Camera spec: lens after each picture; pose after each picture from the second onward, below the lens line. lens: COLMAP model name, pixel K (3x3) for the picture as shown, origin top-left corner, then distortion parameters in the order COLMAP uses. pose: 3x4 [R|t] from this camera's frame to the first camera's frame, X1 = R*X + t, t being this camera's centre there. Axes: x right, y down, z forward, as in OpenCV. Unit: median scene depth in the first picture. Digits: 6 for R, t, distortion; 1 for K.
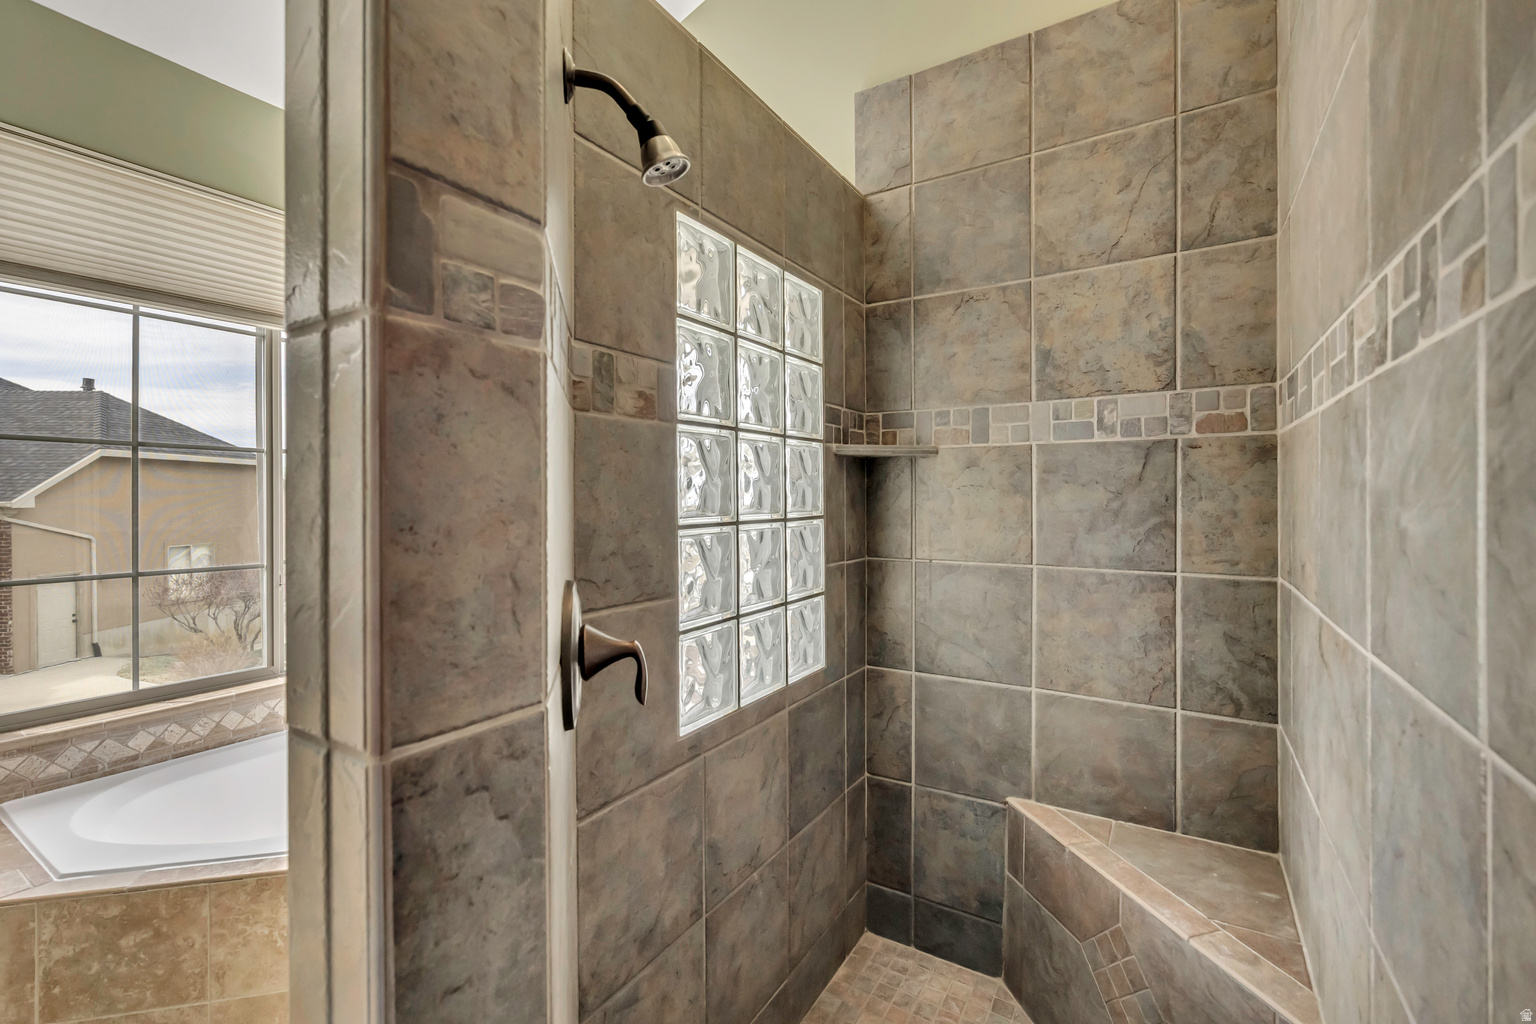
lens RADIAL K [[659.3, 0, 768.8], [0, 659.3, 502.5], [0, 0, 1]] dist [-0.008465, 0.001232]
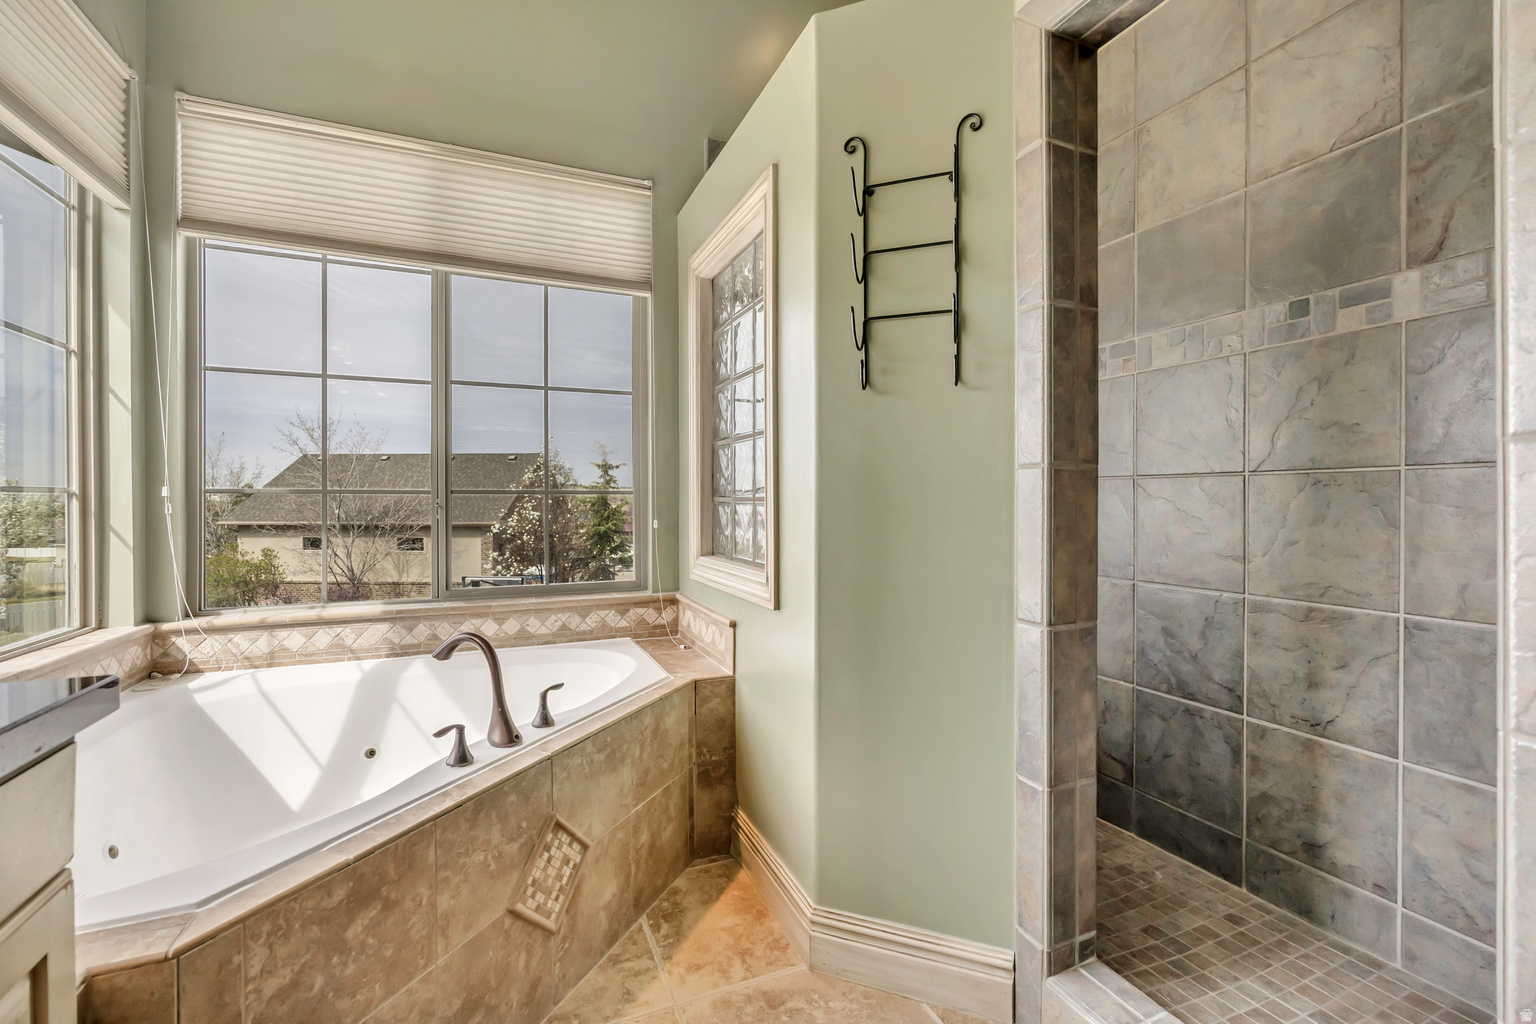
lens RADIAL K [[659.3, 0, 766.4], [0, 659.3, 506.7], [0, 0, 1]] dist [-0.008465, 0.001232]
pose [[0.574047, -0.004075, 0.818812, -1.314741], [0.001527, 0.999991, 0.003907, 0.189331], [-0.818821, -0.000992, 0.574048, 0.190117]]
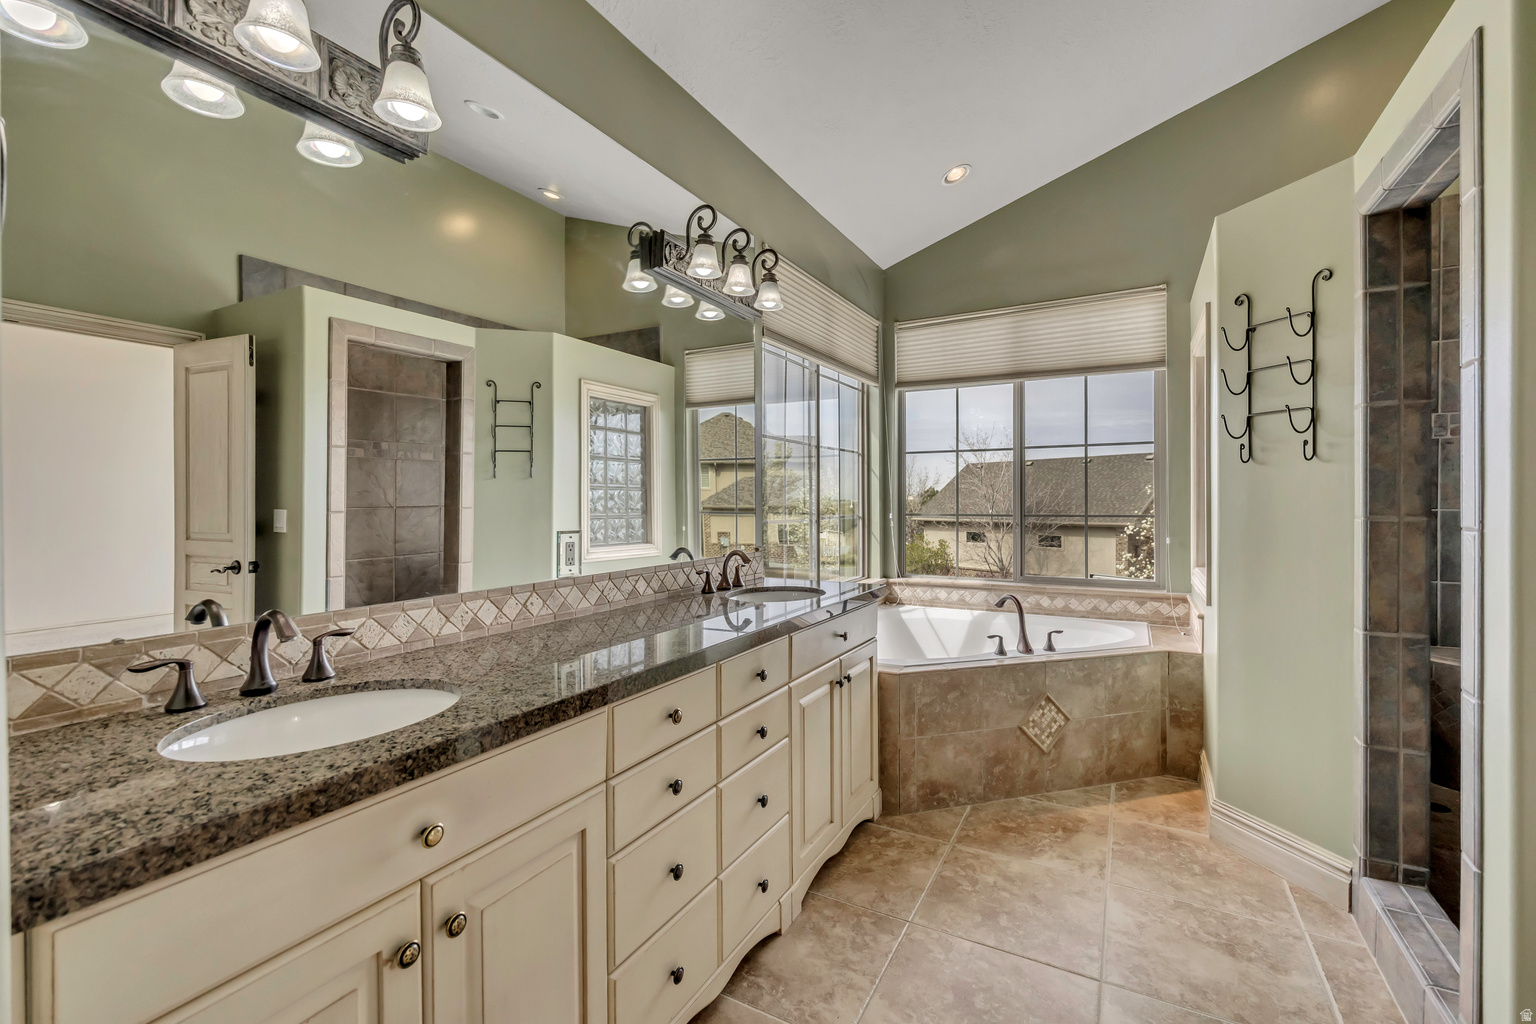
lens RADIAL K [[659.3, 0, 766.1], [0, 659.3, 505.4], [0, 0, 1]] dist [-0.008465, 0.001232]
pose [[0.998991, -0.002104, 0.044857, -1.606367], [0.001940, 0.999991, 0.003703, 0.097347], [-0.044864, -0.003612, 0.998987, -0.917902]]
